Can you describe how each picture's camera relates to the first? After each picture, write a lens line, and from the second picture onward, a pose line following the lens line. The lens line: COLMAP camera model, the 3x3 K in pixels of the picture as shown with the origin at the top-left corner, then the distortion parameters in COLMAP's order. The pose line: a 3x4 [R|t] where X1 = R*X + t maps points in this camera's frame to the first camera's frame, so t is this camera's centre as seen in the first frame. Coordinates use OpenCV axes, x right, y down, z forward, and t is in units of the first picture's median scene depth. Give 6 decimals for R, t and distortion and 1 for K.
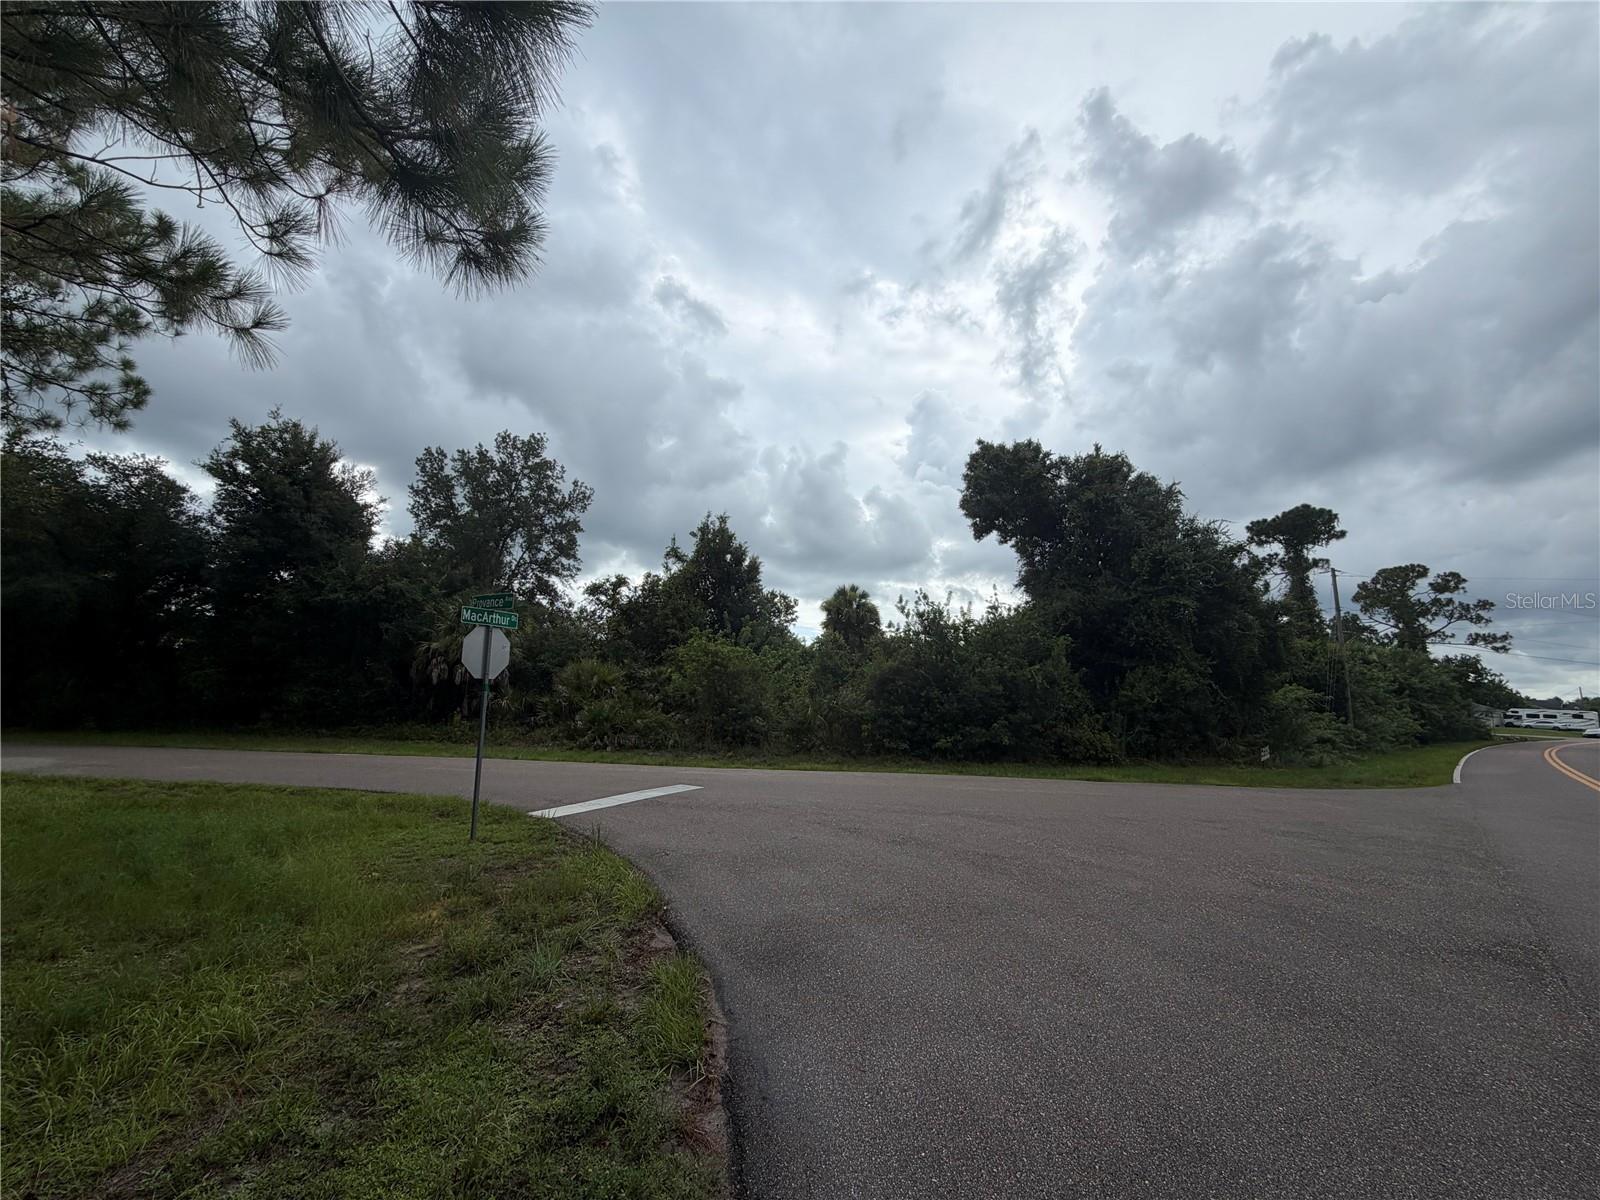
lens RADIAL K [[636.8, 0, 798.7], [0, 636.8, 600.1], [0, 0, 1]] dist [0.001959, -0.000378]
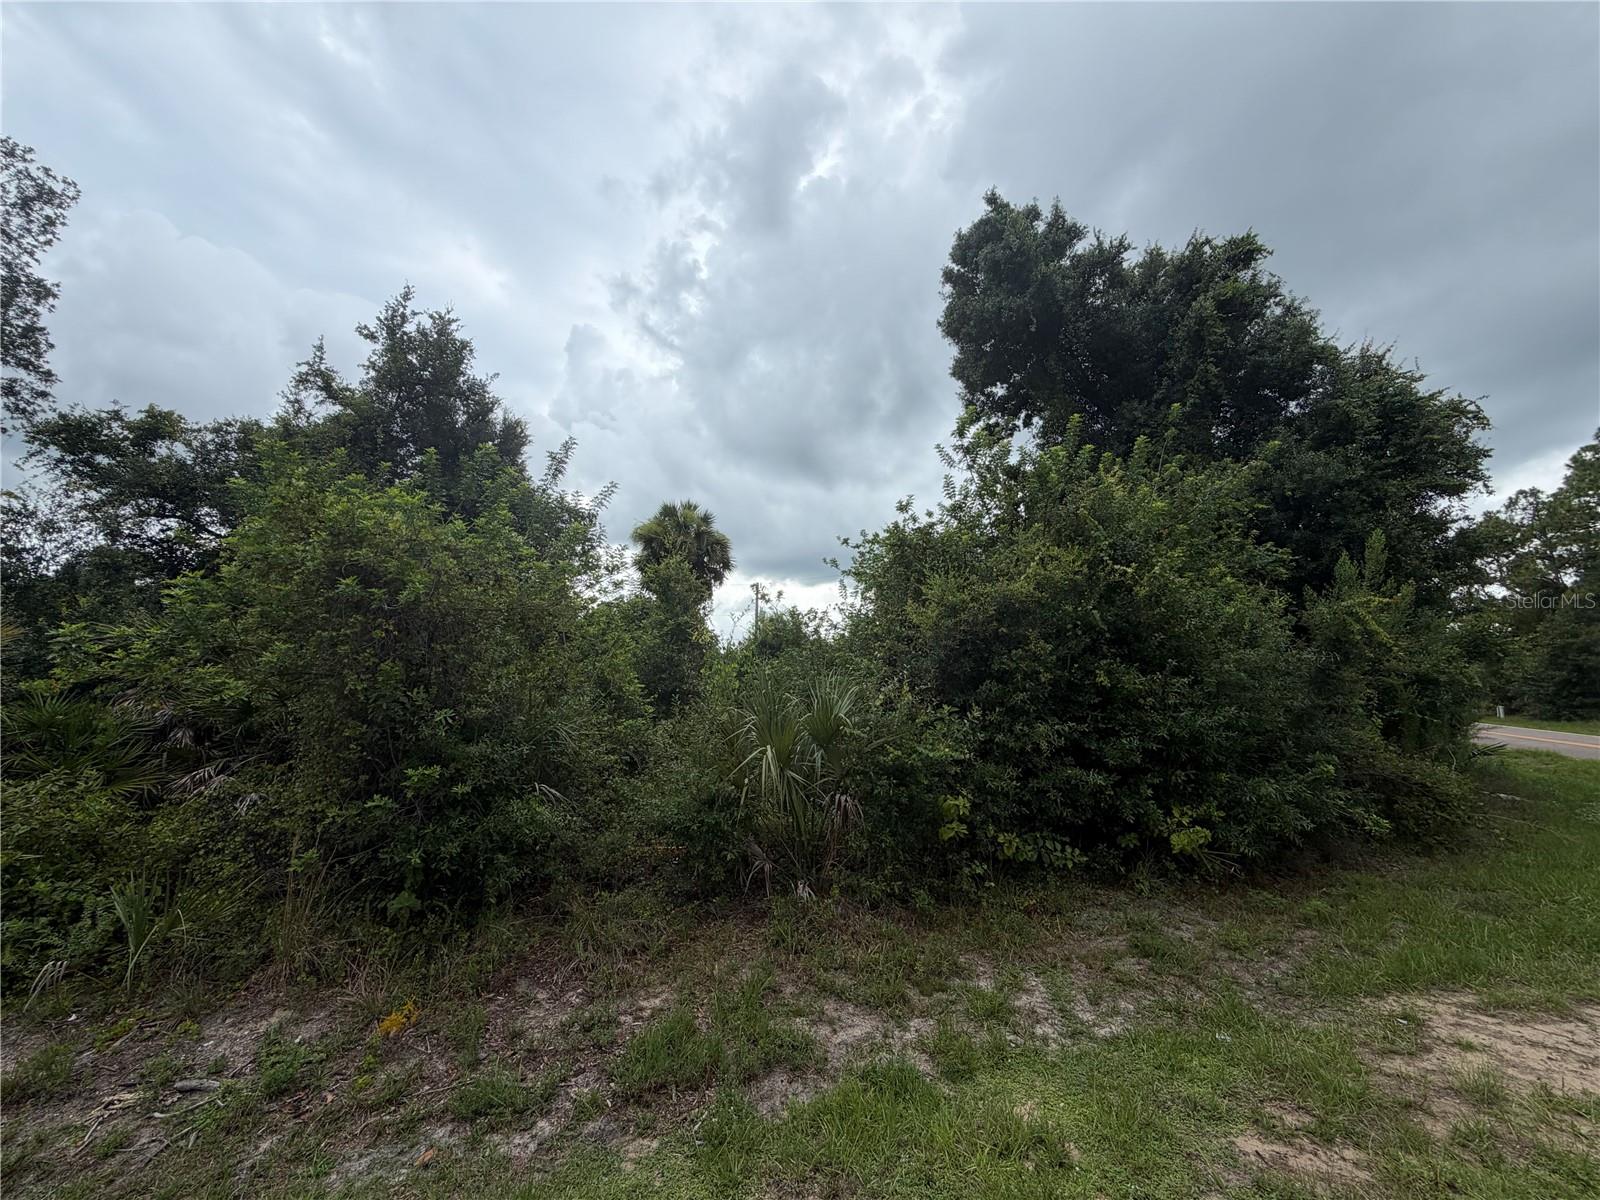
lens RADIAL K [[636.8, 0, 797.4], [0, 636.8, 599.7], [0, 0, 1]] dist [0.001959, -0.000378]
pose [[0.934186, 0.018578, 0.356303, -0.050377], [-0.028504, 0.999338, 0.022628, 0.082515], [-0.355647, -0.031295, 0.934096, 0.601537]]
